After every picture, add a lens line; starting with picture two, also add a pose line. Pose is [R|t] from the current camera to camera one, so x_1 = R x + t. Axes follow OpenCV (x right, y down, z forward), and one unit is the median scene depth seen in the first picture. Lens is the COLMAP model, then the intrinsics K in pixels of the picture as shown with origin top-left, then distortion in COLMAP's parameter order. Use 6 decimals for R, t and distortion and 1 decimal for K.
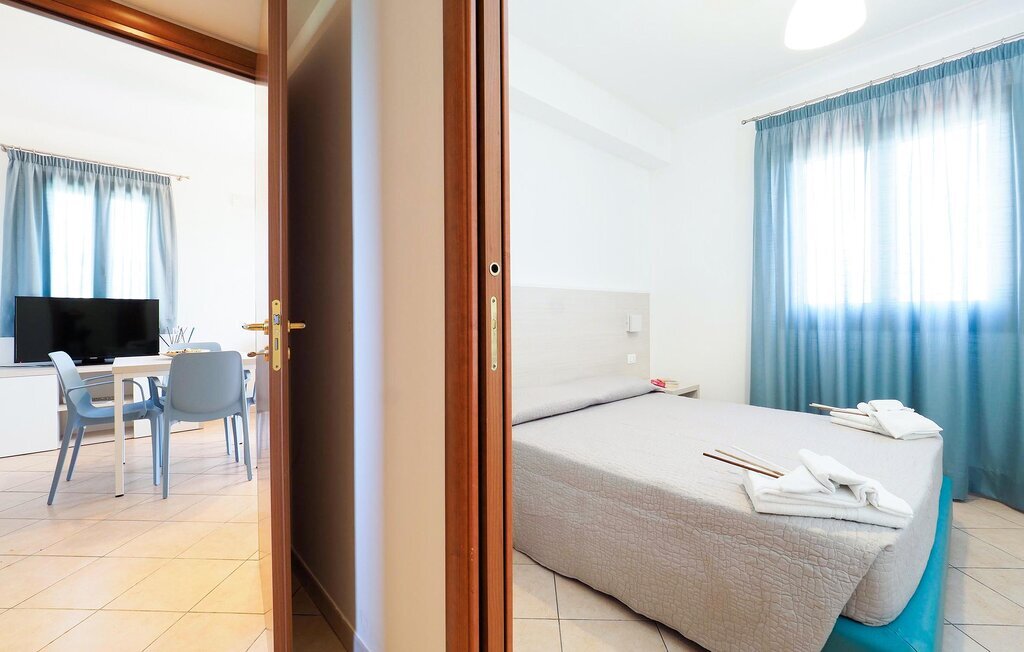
lens RADIAL K [[436.9, 0, 511.7], [0, 436.9, 315.9], [0, 0, 1]] dist [-0.008904, 0.003152]
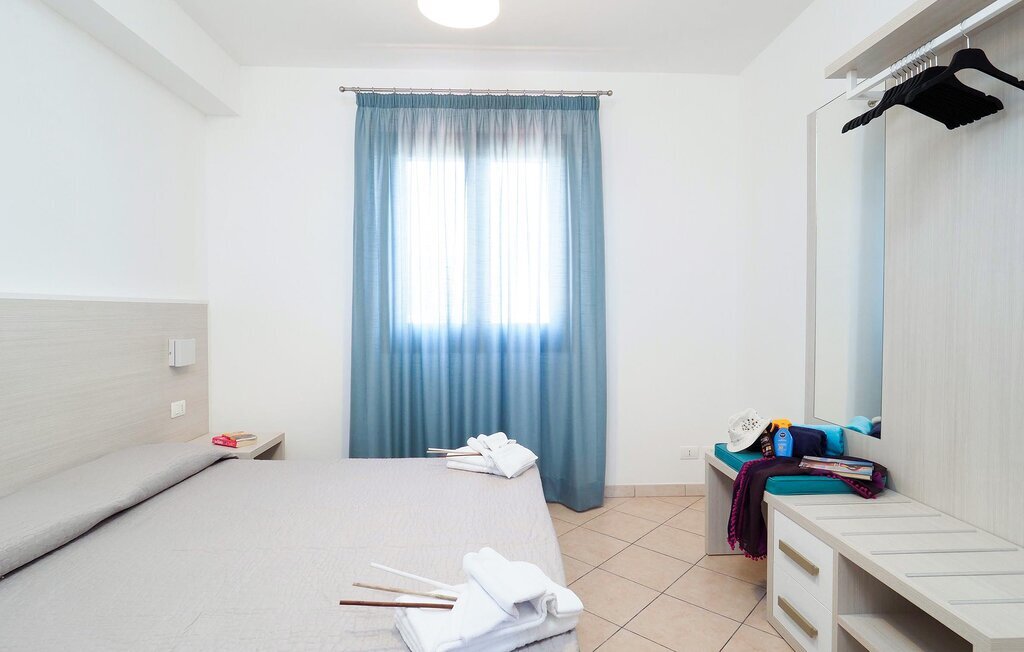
lens RADIAL K [[521.6, 0, 516.6], [0, 521.6, 320.2], [0, 0, 1]] dist [0.003541, 0.000300]
pose [[0.645199, -0.006624, 0.763986, 0.018989], [-0.006838, 0.999872, 0.014444, -0.055289], [-0.763984, -0.014543, 0.645072, 0.181382]]
